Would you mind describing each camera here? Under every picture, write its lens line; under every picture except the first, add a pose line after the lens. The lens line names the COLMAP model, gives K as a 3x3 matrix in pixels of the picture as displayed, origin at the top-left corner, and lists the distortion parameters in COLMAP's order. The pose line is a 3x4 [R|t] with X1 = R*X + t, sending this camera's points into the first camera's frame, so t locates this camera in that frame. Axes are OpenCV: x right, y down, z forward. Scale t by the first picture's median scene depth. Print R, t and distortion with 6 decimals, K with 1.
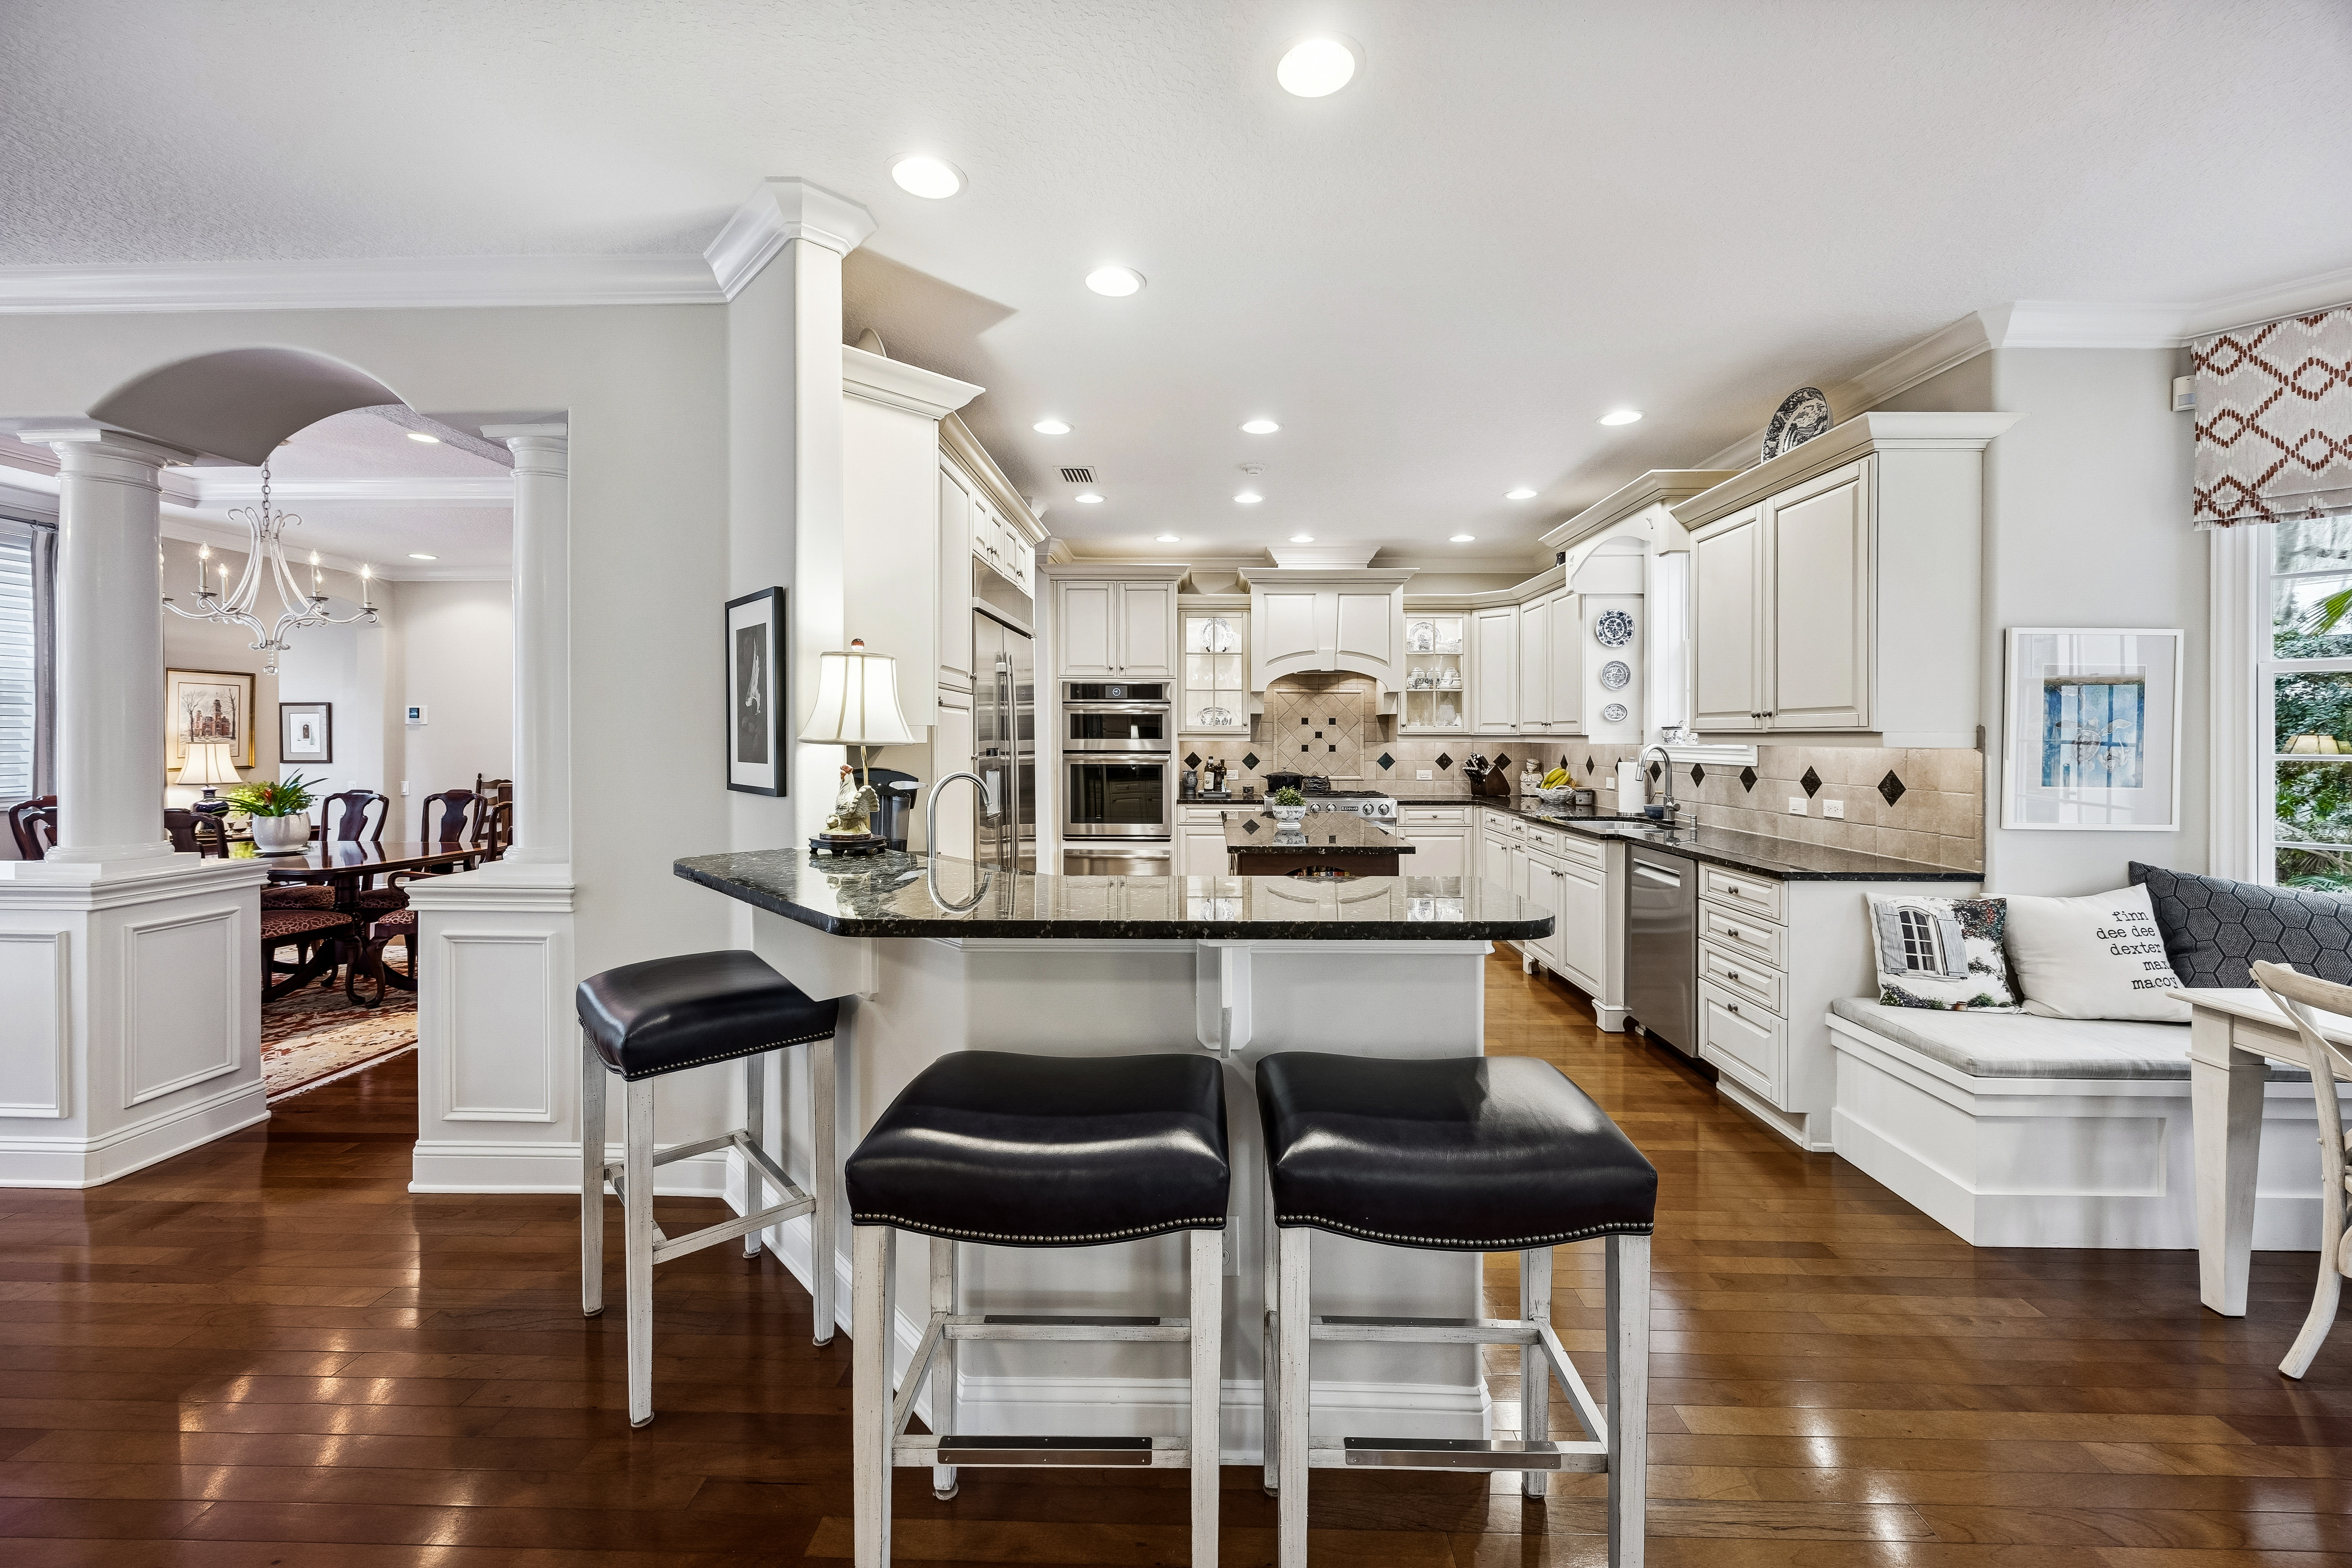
lens RADIAL K [[909.3, 0, 1190.2], [0, 909.3, 739.3], [0, 0, 1]] dist [-0.001373, 0.000804]
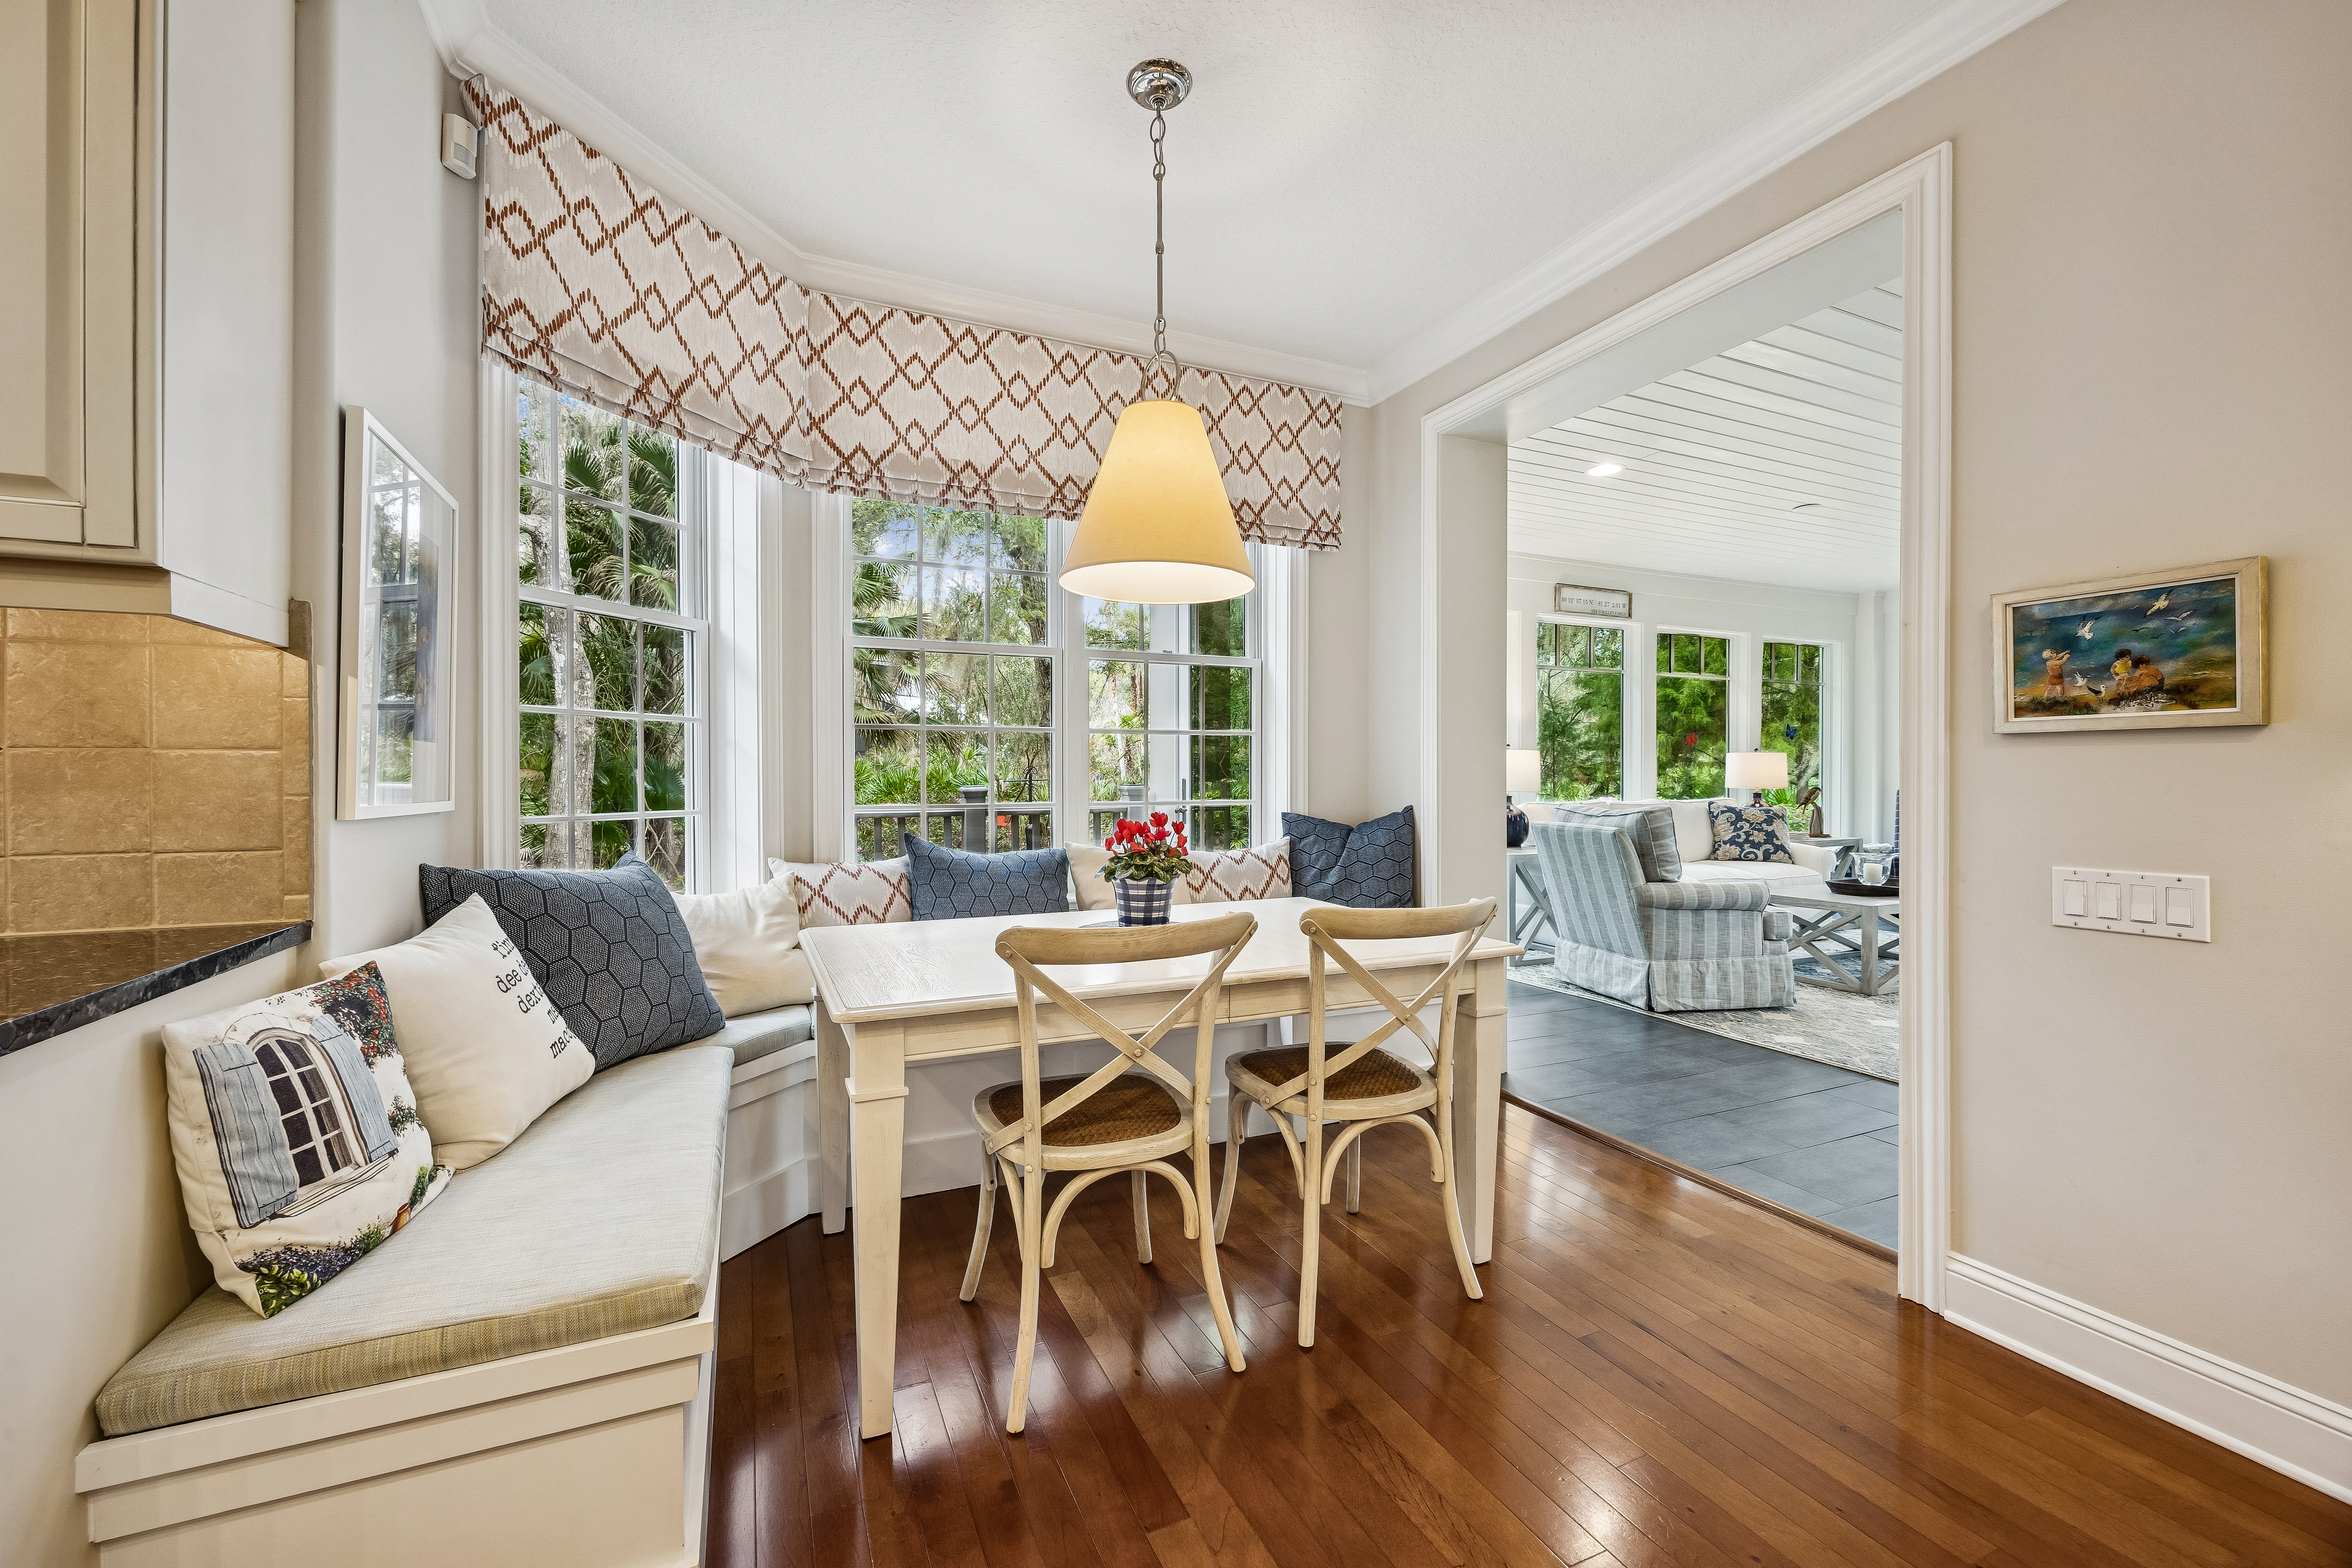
lens RADIAL K [[909.2, 0, 1144.0], [0, 909.2, 781.4], [0, 0, 1]] dist [-0.001373, 0.000804]
pose [[-0.397409, -0.012988, 0.917550, 0.157253], [-0.002270, 0.999911, 0.013171, 0.039068], [-0.917639, 0.003151, -0.397403, 0.443370]]
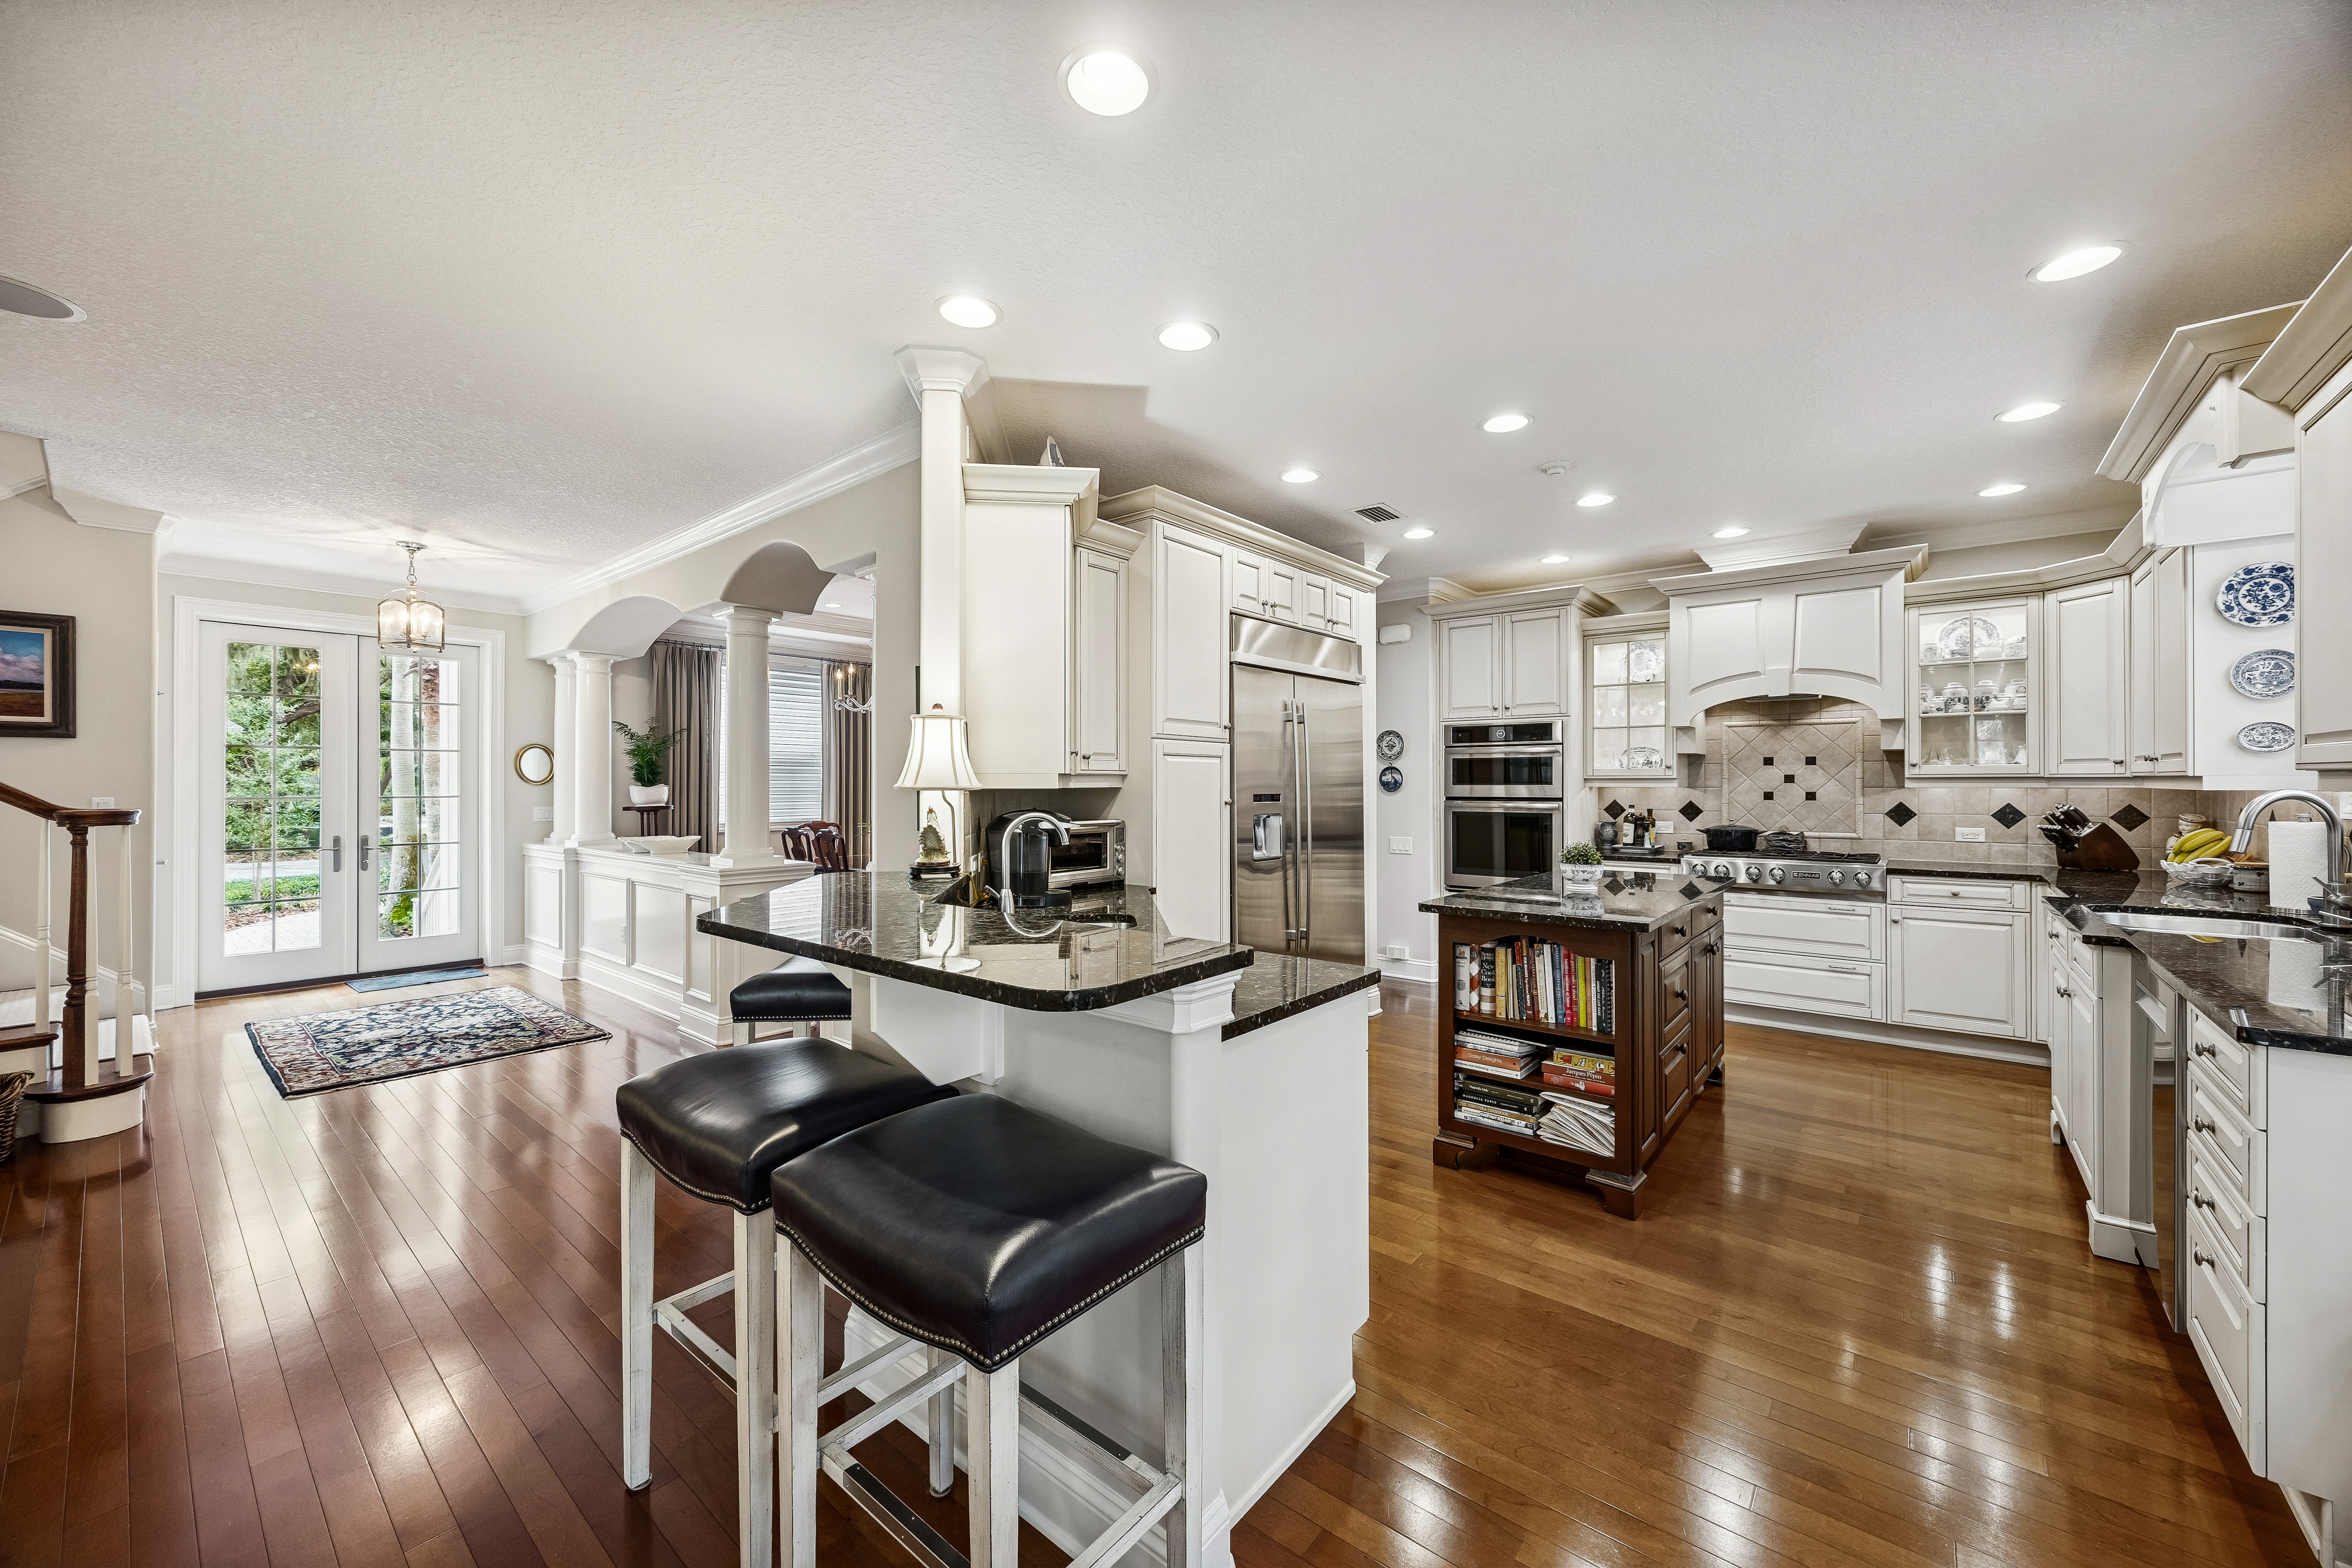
lens RADIAL K [[909.3, 0, 1181.9], [0, 909.3, 781.5], [0, 0, 1]] dist [-0.001373, 0.000804]
pose [[0.784782, -0.005399, -0.619749, 0.279476], [0.002251, 0.999980, -0.005861, 0.001138], [0.619768, 0.003204, 0.784778, 0.098375]]
